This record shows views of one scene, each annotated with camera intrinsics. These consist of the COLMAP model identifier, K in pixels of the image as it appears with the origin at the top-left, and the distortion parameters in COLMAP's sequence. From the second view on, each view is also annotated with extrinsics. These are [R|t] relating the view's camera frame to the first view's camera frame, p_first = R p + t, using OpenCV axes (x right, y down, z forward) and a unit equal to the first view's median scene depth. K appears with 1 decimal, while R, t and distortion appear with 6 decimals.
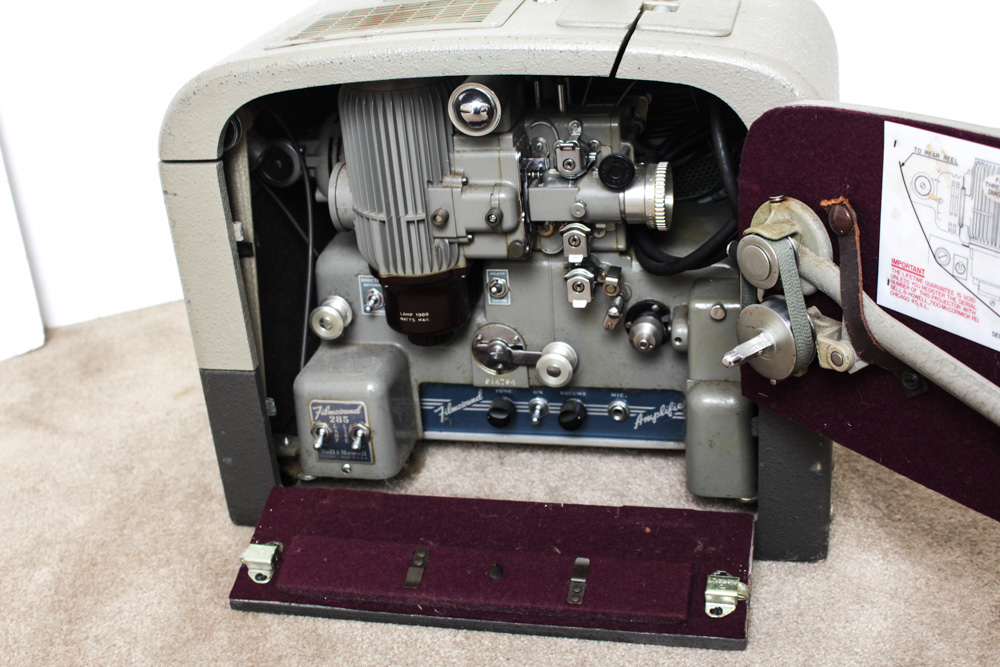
lens RADIAL K [[1349.2, 0, 499.2], [0, 1349.2, 333.1], [0, 0, 1]] dist [-0.092068, 0.000000]
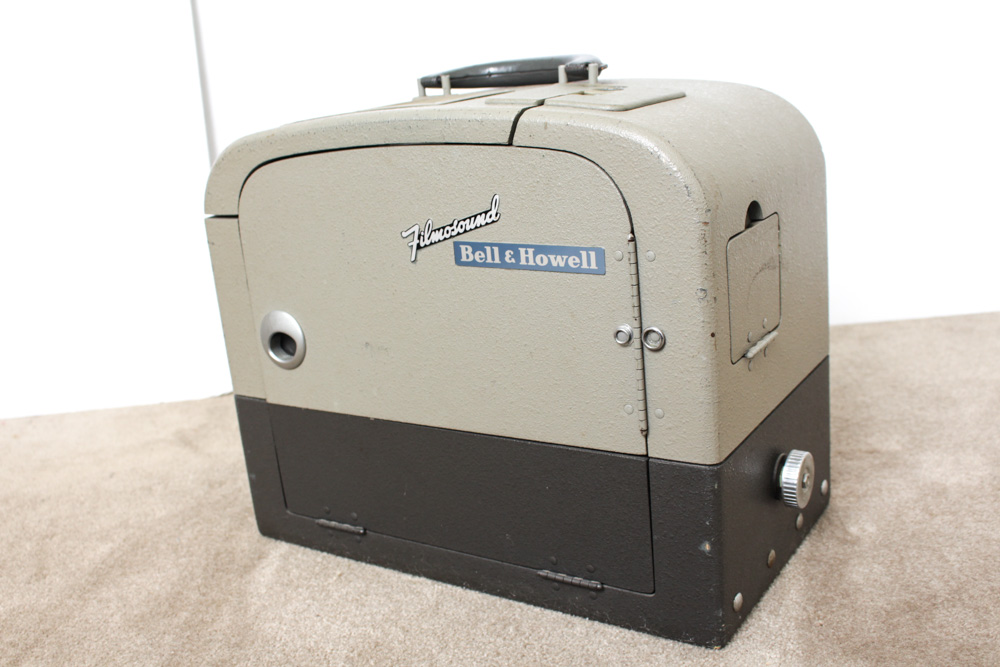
lens RADIAL K [[1083.4, 0, 496.9], [0, 1083.4, 332.4], [0, 0, 1]] dist [-0.073706, 0.000000]
pose [[0.935189, 0.086825, -0.343341, 0.341545], [-0.133141, 0.984557, -0.113673, 0.053081], [0.328169, 0.152018, 0.932307, 0.178385]]
